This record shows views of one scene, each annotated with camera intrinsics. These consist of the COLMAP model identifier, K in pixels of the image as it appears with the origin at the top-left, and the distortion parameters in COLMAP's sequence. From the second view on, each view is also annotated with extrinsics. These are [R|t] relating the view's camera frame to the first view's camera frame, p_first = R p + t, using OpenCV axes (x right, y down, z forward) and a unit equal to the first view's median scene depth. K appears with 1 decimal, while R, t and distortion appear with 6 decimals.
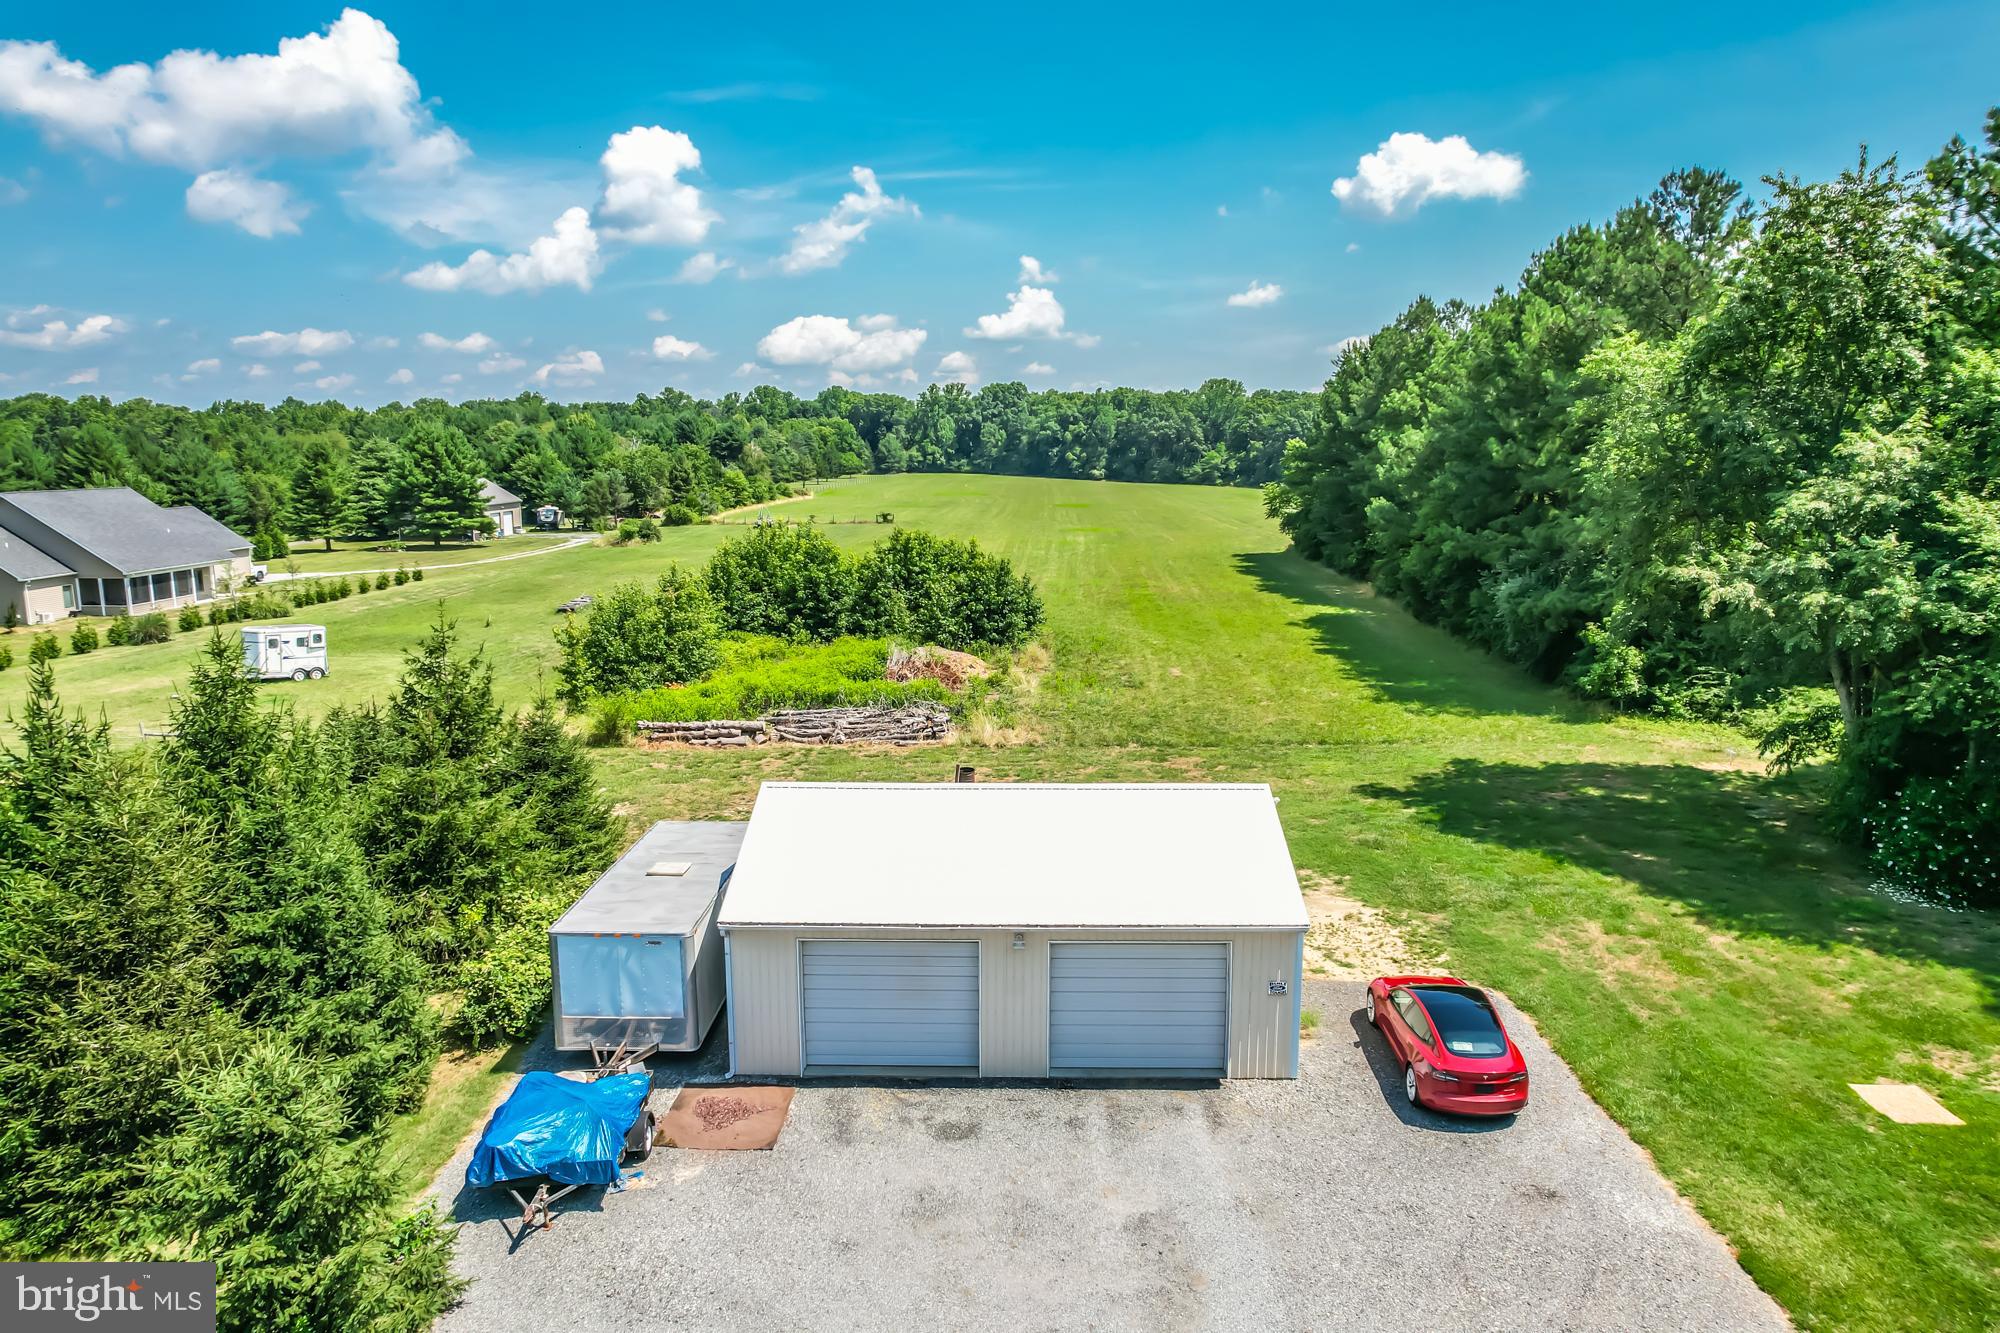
lens RADIAL K [[1308.5, 0, 1000.0], [0, 1308.5, 666.5], [0, 0, 1]] dist [-0.071925, 0.058869]
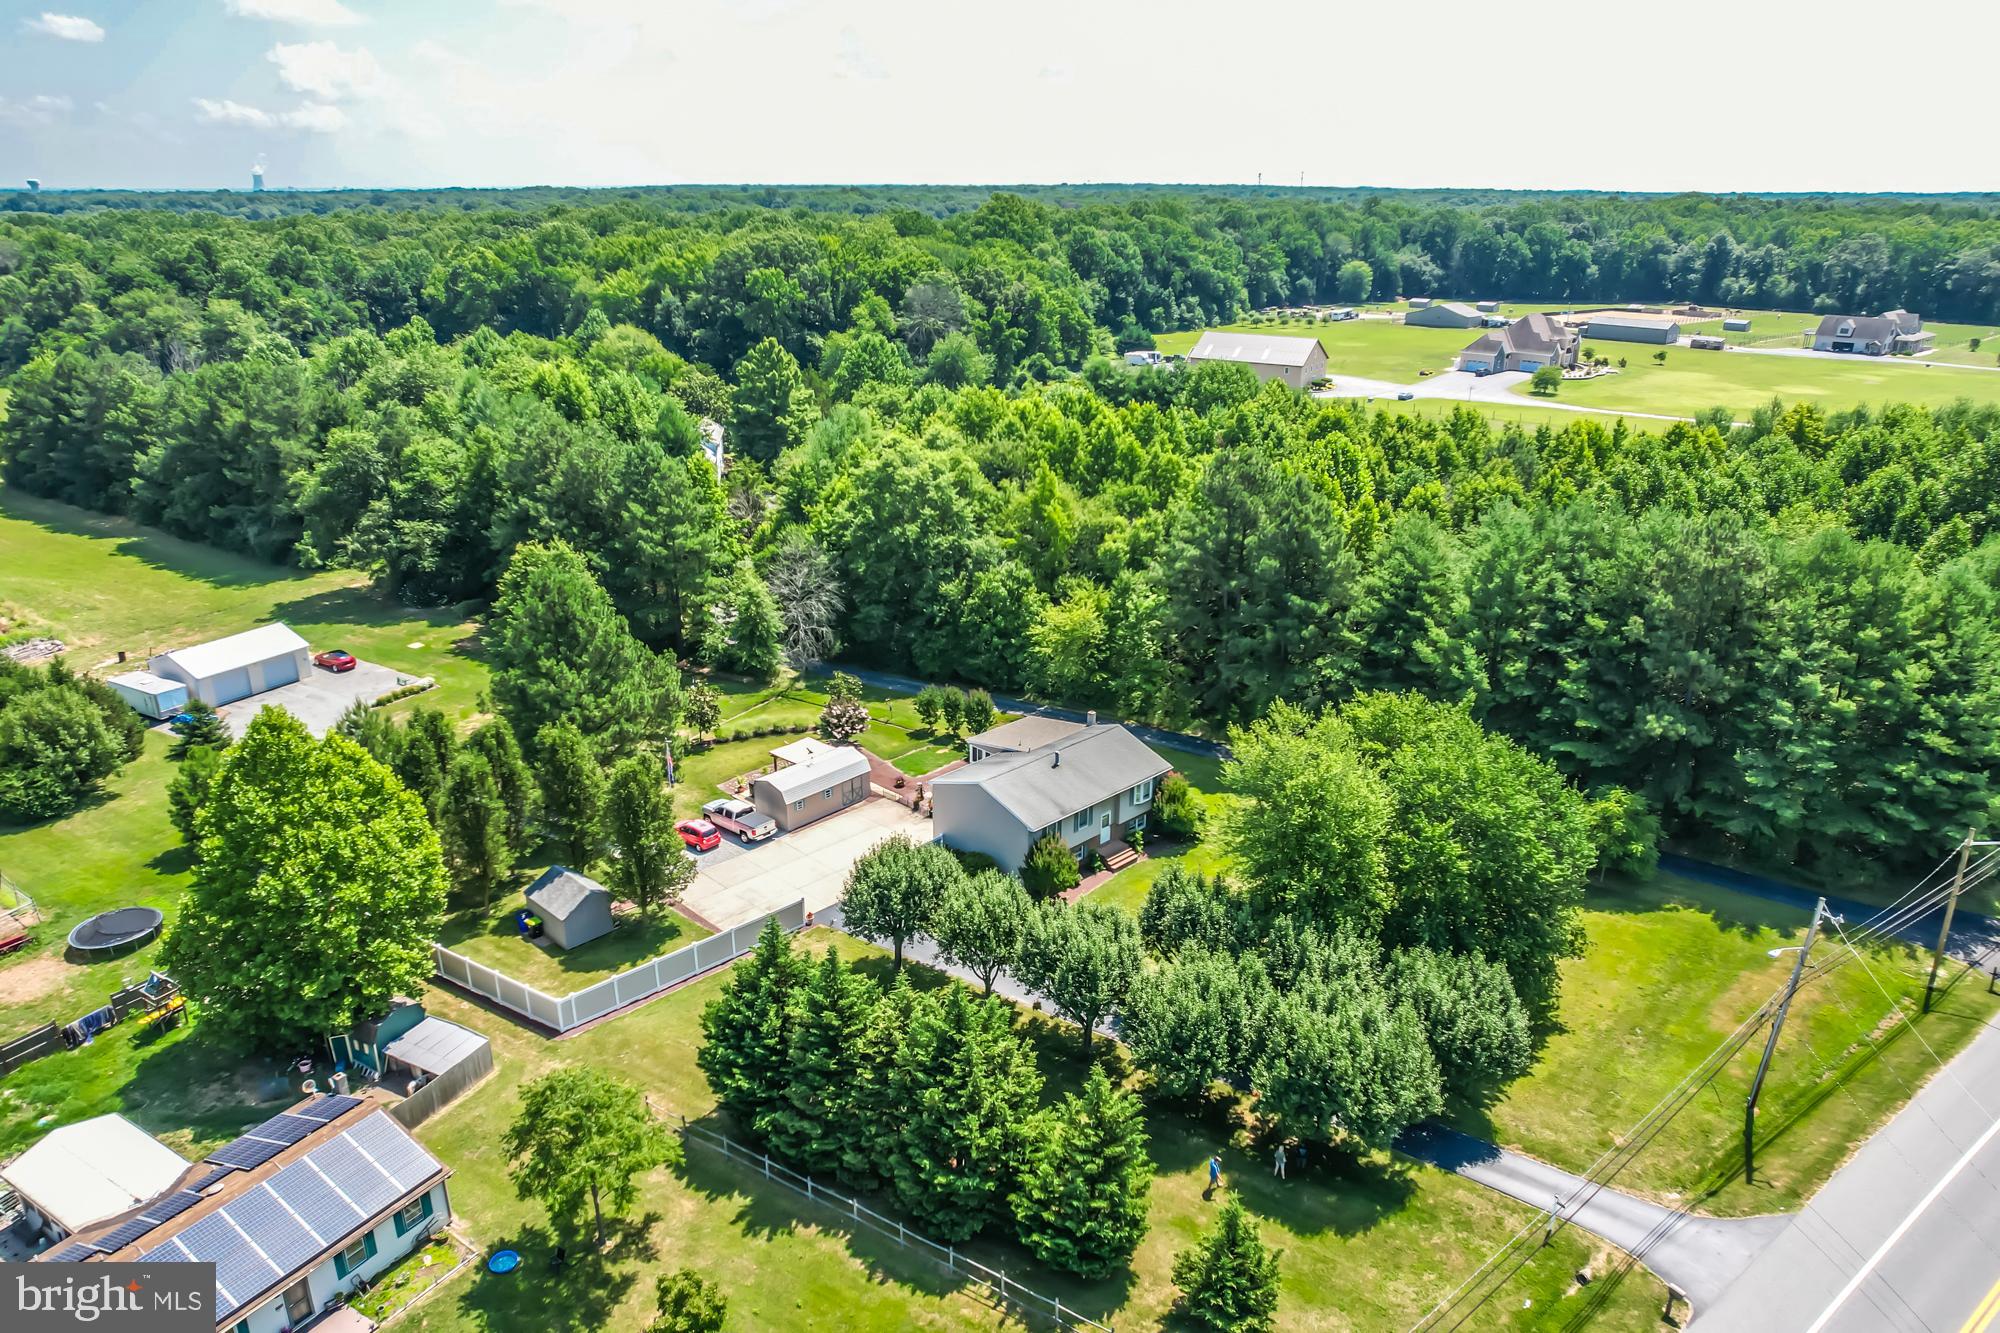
lens RADIAL K [[1308.5, 0, 1000.0], [0, 1308.5, 666.5], [0, 0, 1]] dist [-0.071925, 0.058869]
pose [[0.506072, -0.299246, 0.808915, -1.778311], [0.145783, 0.954065, 0.261738, -0.462806], [-0.850082, -0.014532, 0.526450, -2.835532]]
